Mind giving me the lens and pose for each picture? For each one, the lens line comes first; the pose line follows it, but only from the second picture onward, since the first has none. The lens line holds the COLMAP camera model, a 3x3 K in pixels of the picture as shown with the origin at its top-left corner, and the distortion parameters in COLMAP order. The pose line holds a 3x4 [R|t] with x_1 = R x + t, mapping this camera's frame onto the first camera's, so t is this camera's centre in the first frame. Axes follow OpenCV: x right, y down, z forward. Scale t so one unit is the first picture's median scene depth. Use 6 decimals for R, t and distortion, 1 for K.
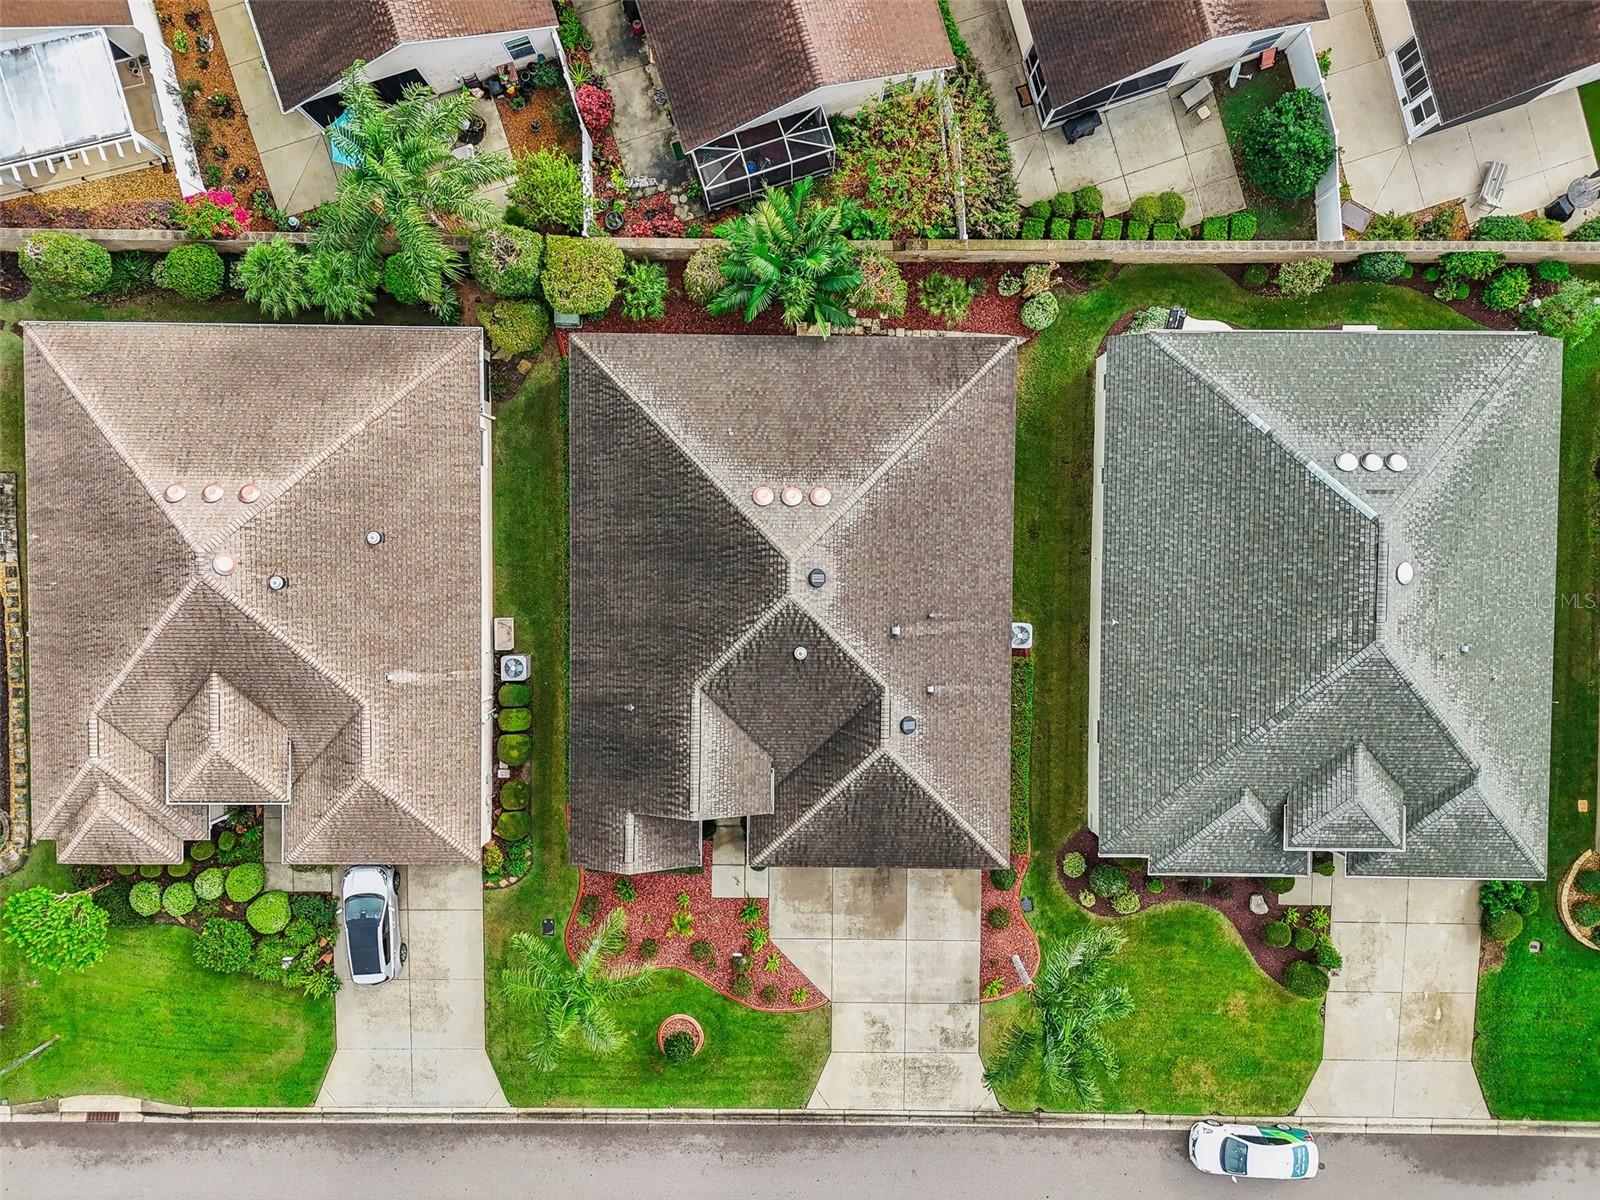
lens RADIAL K [[1206.5, 0, 805.1], [0, 1206.5, 604.4], [0, 0, 1]] dist [0.036762, -0.005577]
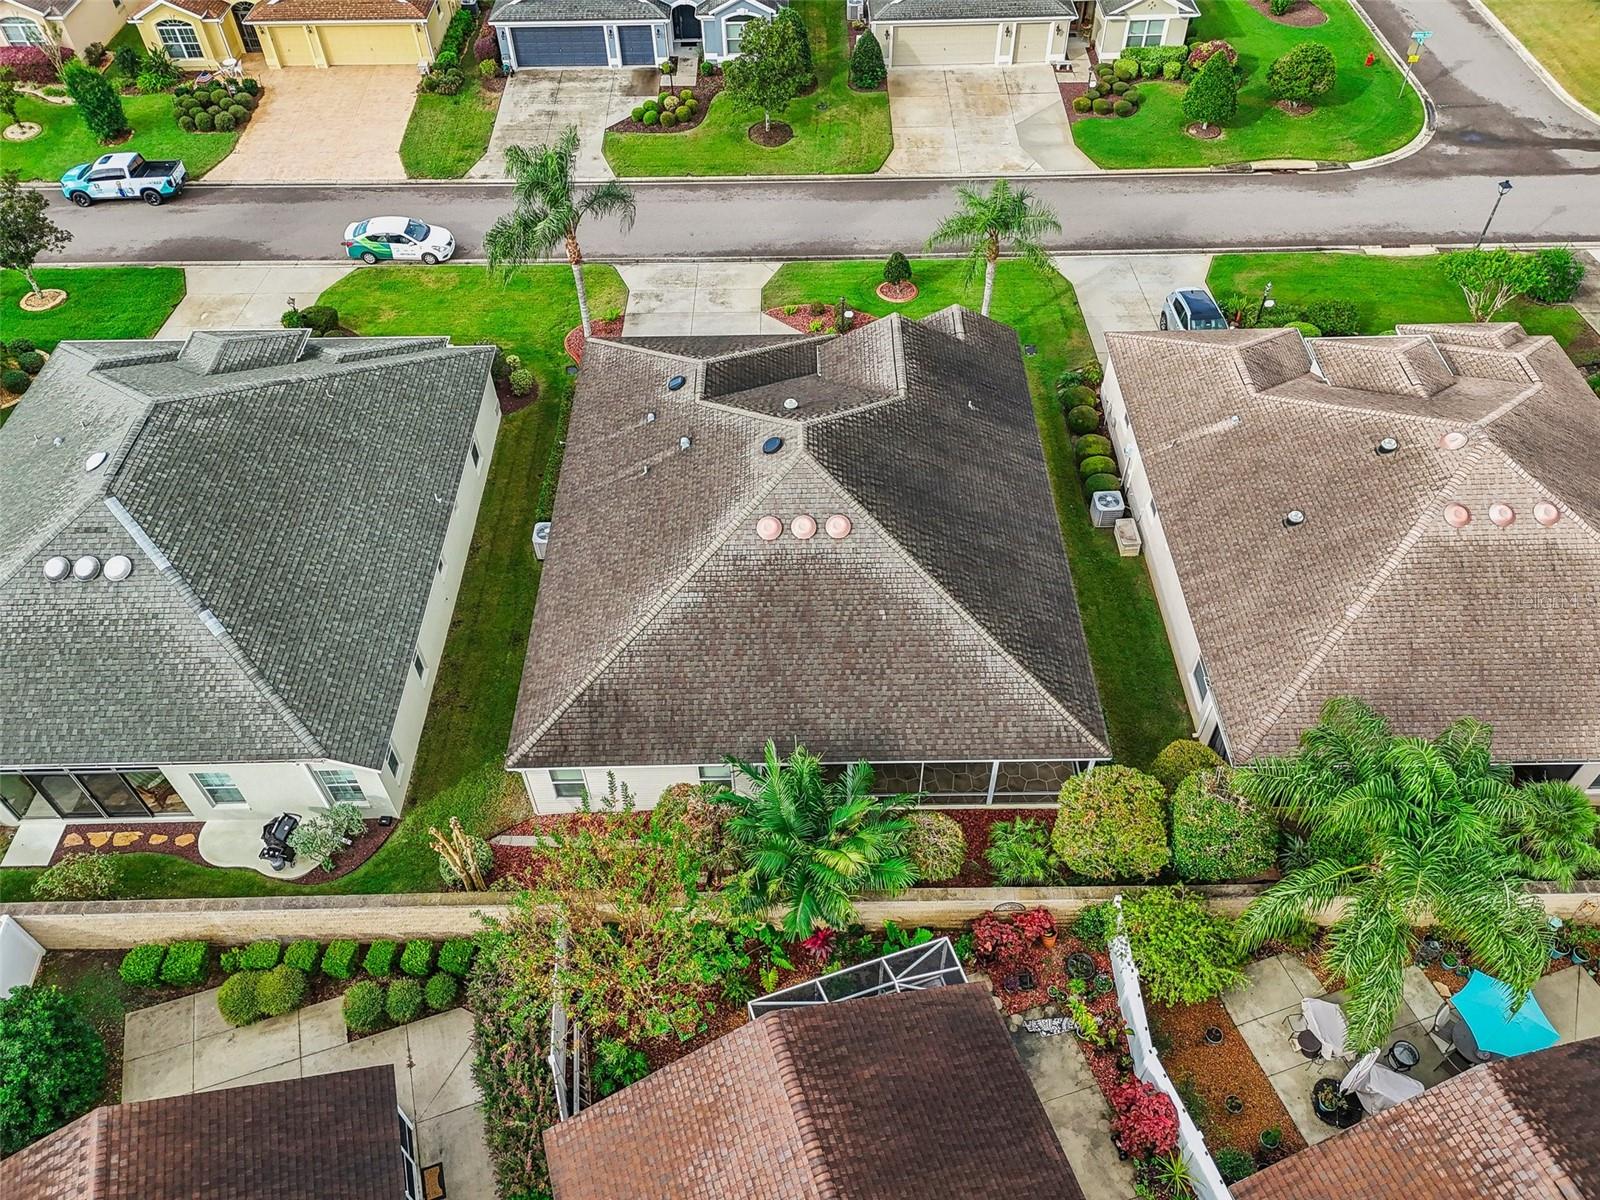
lens RADIAL K [[1206.5, 0, 801.6], [0, 1206.5, 597.7], [0, 0, 1]] dist [0.036762, -0.005577]
pose [[-0.999784, 0.020047, -0.005470, -0.003809], [-0.018773, -0.758532, 0.651365, -0.644154], [0.008909, 0.651327, 0.758745, 0.386796]]
